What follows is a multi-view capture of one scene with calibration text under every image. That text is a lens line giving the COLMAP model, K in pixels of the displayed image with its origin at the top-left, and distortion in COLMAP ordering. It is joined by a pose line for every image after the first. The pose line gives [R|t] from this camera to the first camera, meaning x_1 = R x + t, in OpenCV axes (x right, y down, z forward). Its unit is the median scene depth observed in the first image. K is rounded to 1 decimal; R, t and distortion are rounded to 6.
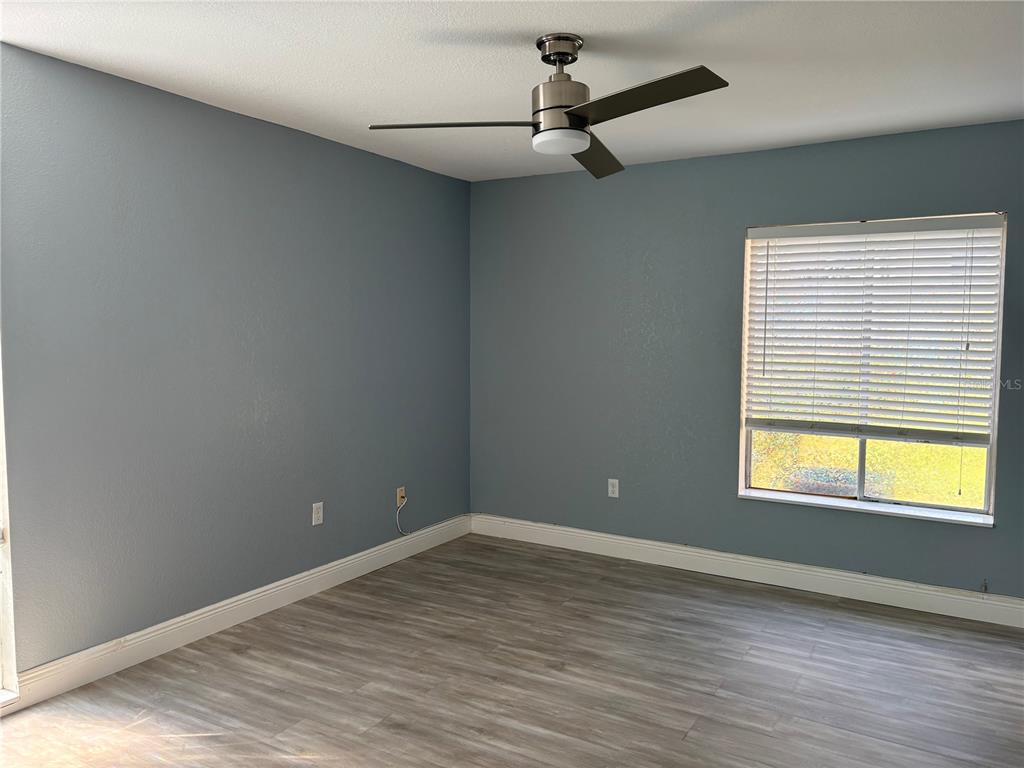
lens RADIAL K [[774.3, 0, 514.9], [0, 774.3, 386.4], [0, 0, 1]] dist [0.050908, -0.031237]
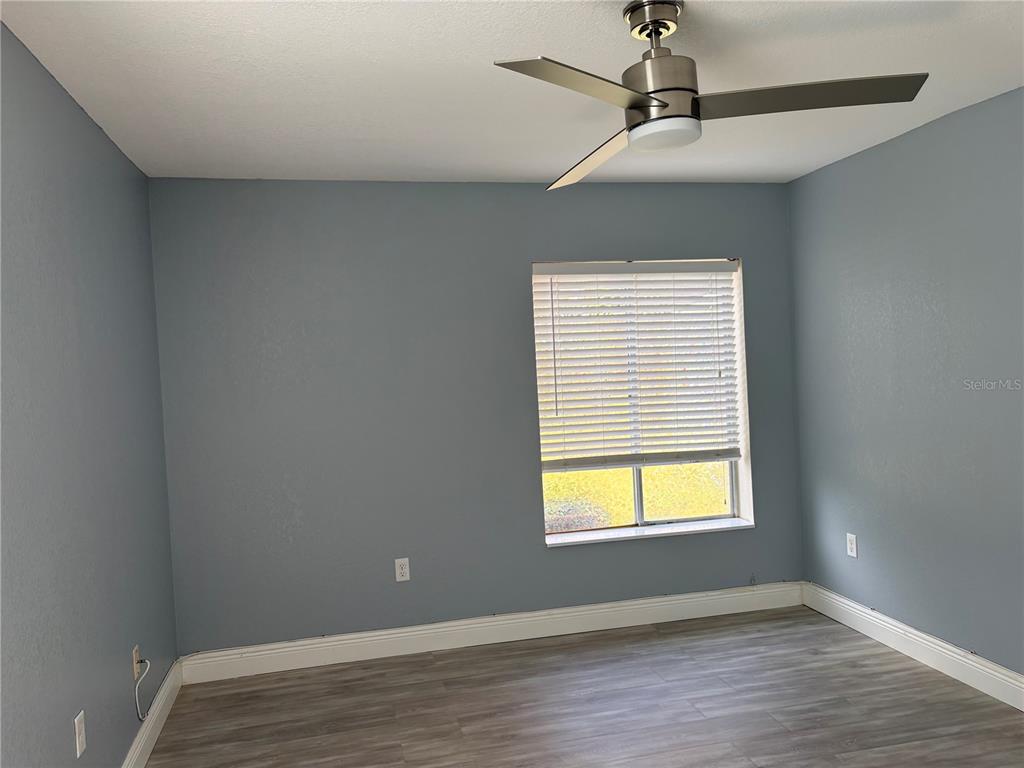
lens RADIAL K [[774.3, 0, 512.2], [0, 774.3, 381.9], [0, 0, 1]] dist [0.050908, -0.031237]
pose [[0.721871, -0.057358, 0.689647, -0.436146], [0.101864, 0.994511, -0.023911, -0.043759], [-0.684490, 0.087511, 0.723751, 0.392784]]
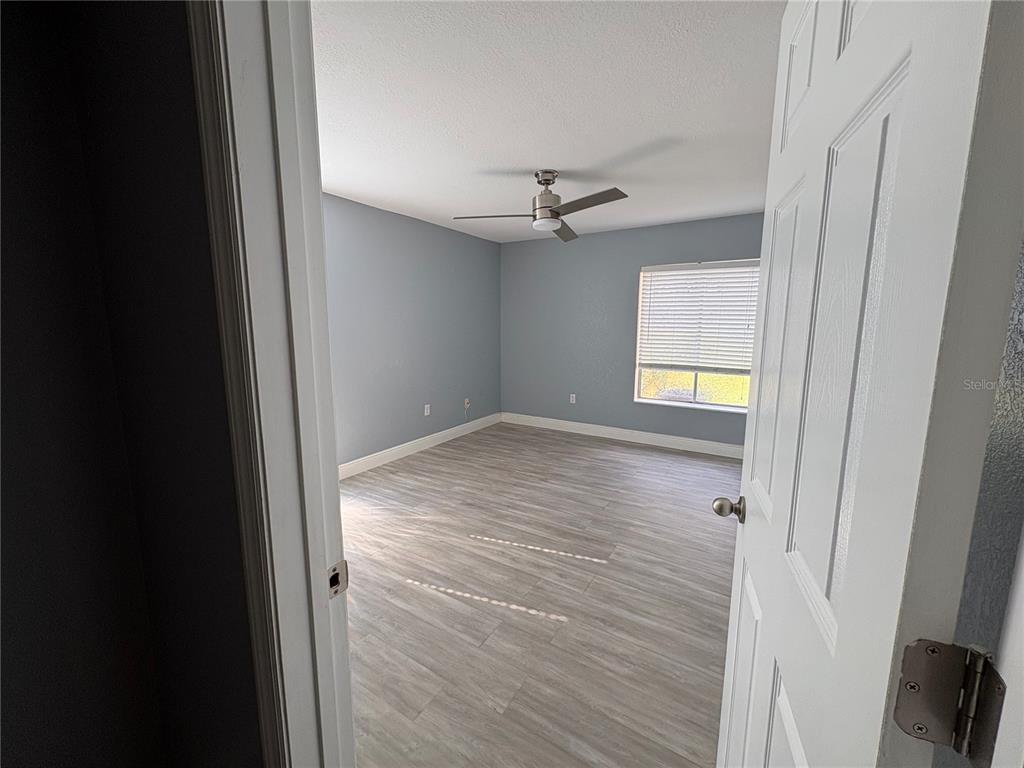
lens RADIAL K [[408.4, 0, 515.2], [0, 408.4, 382.1], [0, 0, 1]] dist [-0.001951, 0.000514]
pose [[0.999842, -0.001288, -0.017750, -0.003263], [0.002634, 0.997105, 0.075997, 0.010427], [0.017601, -0.076031, 0.996950, -0.064822]]
